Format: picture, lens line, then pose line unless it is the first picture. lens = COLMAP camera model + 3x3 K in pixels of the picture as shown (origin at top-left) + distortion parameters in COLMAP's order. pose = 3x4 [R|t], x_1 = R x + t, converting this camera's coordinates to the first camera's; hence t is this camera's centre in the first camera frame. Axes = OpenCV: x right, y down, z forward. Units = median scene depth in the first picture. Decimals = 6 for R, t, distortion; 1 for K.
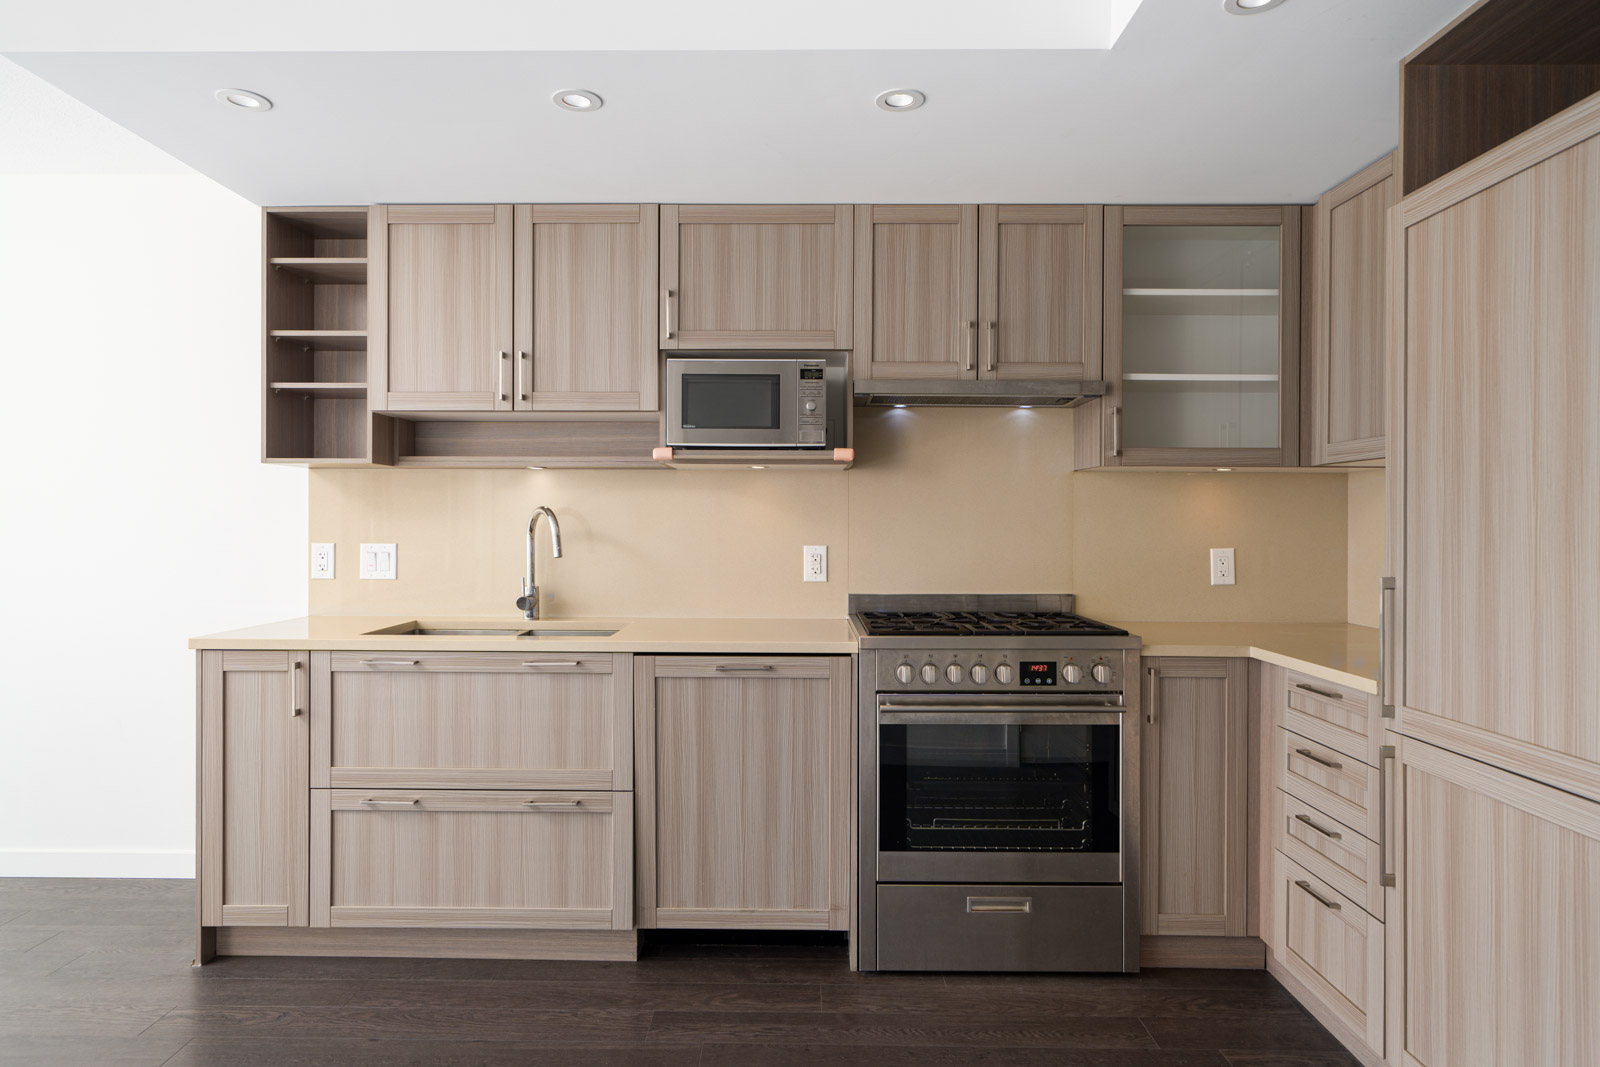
lens RADIAL K [[912.4, 0, 772.5], [0, 912.4, 526.2], [0, 0, 1]] dist [0.008557, -0.002248]
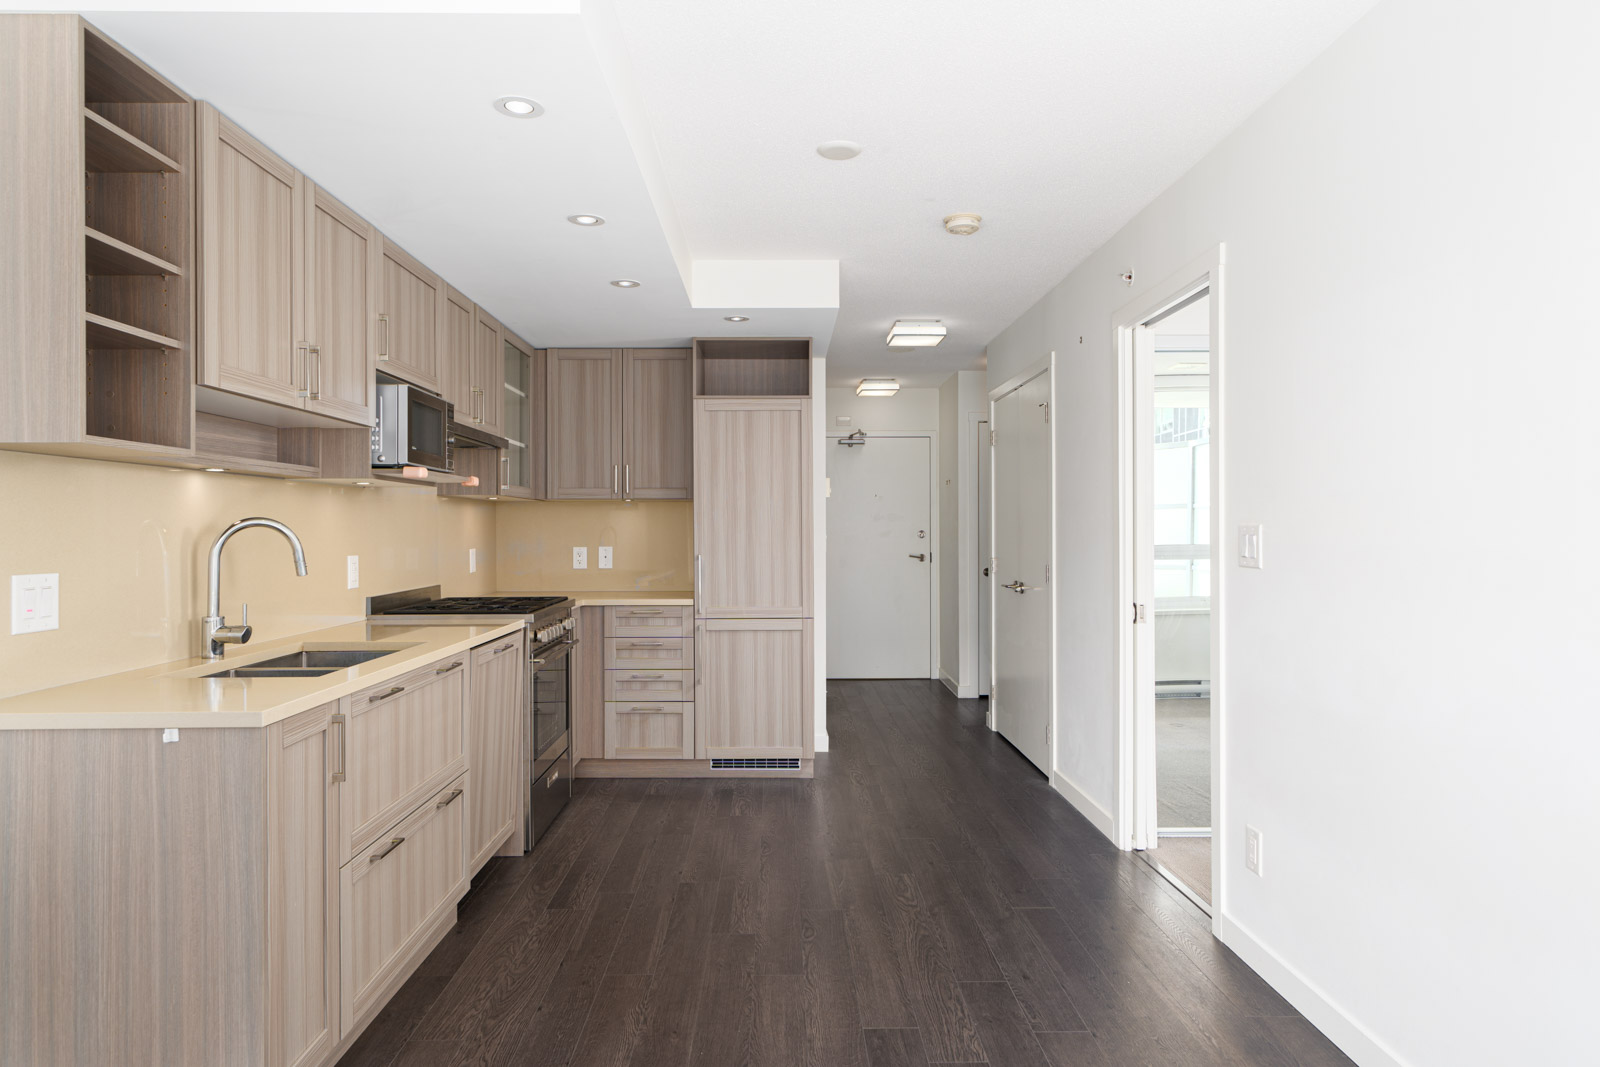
lens RADIAL K [[912.4, 0, 804.5], [0, 912.4, 531.7], [0, 0, 1]] dist [0.008557, -0.002248]
pose [[-0.027326, -0.006111, 0.999608, -1.263707], [0.004714, 0.999969, 0.006242, -0.013893], [-0.999615, 0.004883, -0.027296, 0.583010]]
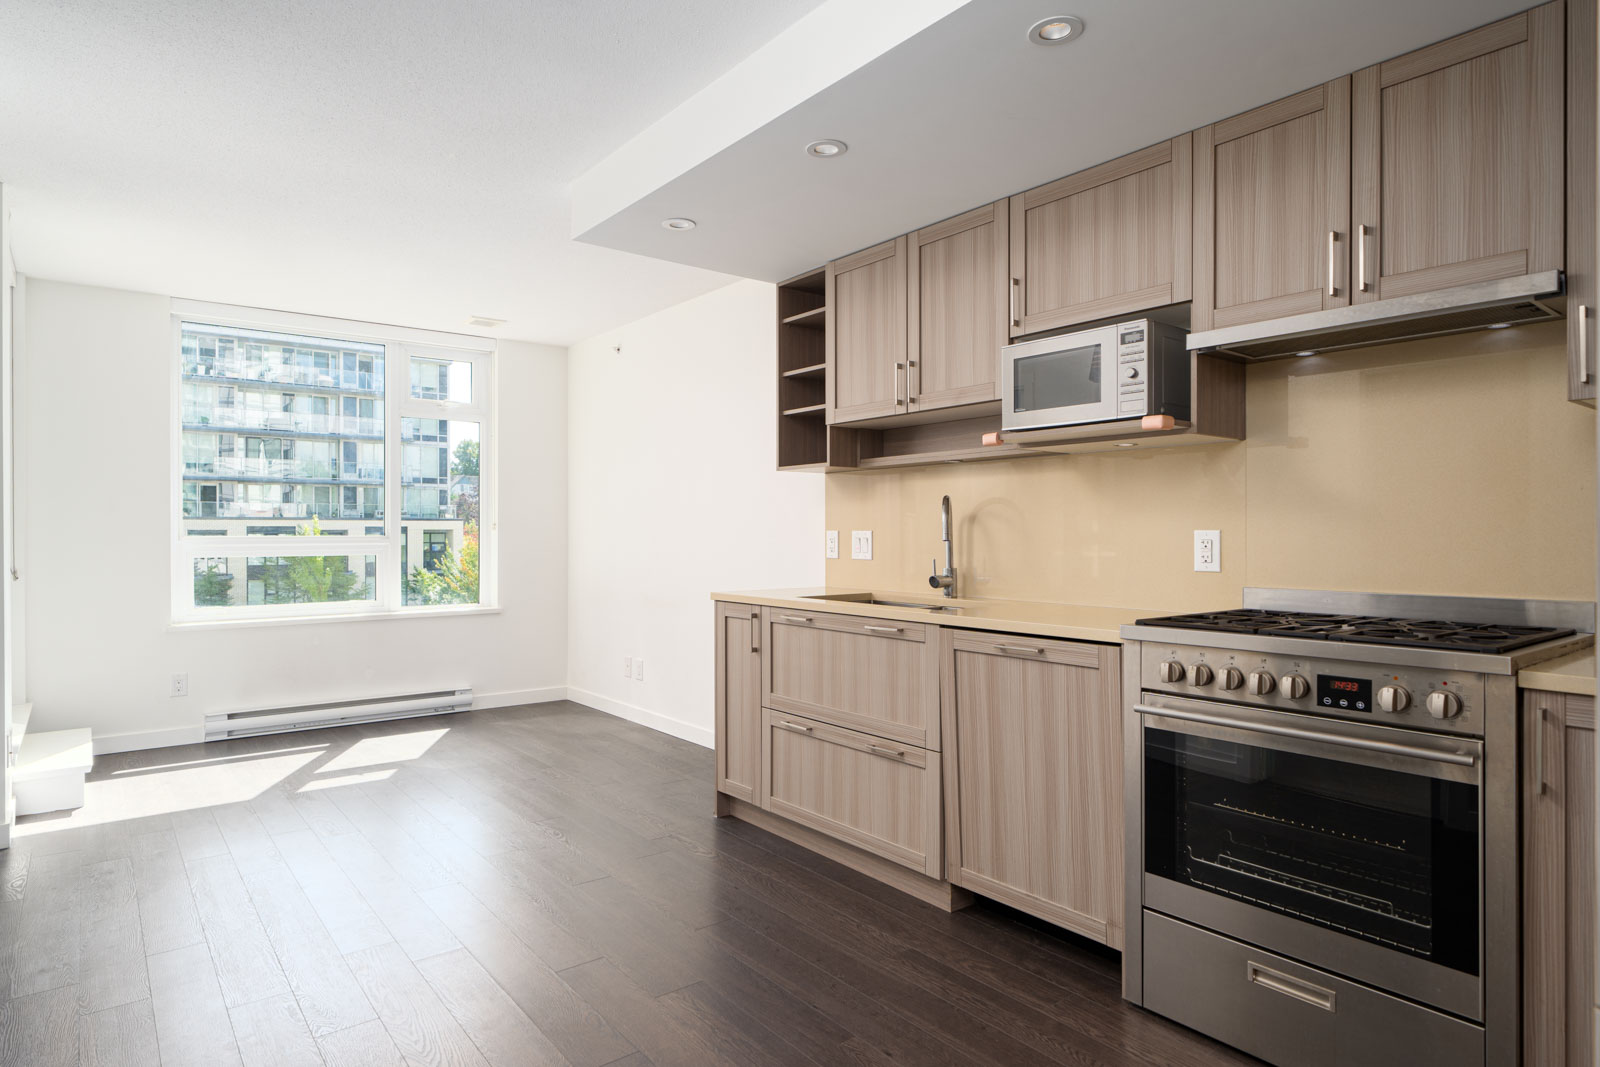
lens RADIAL K [[865.8, 0, 762.7], [0, 865.8, 534.8], [0, 0, 1]] dist [0.002020, 0.001987]
pose [[0.644368, 0.000842, -0.764715, 0.481376], [-0.001102, 0.999999, 0.000172, 0.030717], [0.764715, 0.000732, 0.644368, 0.171075]]
